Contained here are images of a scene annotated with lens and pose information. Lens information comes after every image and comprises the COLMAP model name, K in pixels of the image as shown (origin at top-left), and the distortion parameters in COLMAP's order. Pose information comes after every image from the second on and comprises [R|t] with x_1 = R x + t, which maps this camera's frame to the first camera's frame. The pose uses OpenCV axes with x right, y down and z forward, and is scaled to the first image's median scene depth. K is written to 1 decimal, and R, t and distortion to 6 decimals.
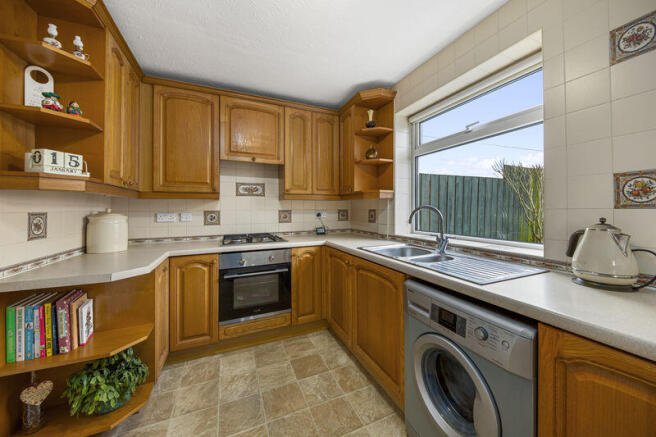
lens RADIAL K [[236.1, 0, 329.0], [0, 236.1, 207.0], [0, 0, 1]] dist [0.000101, -0.000158]
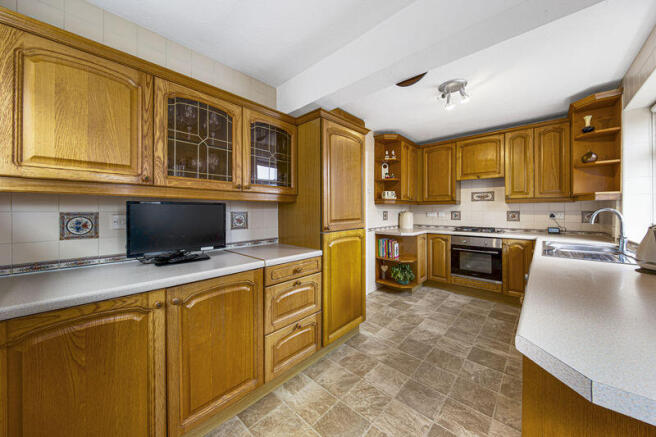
lens RADIAL K [[236.1, 0, 329.0], [0, 236.1, 207.0], [0, 0, 1]] dist [0.000101, -0.000158]
pose [[0.394528, -0.008471, -0.918845, 0.700951], [0.004577, 0.999963, -0.007254, -0.004873], [0.918872, -0.001344, 0.394553, -0.474869]]
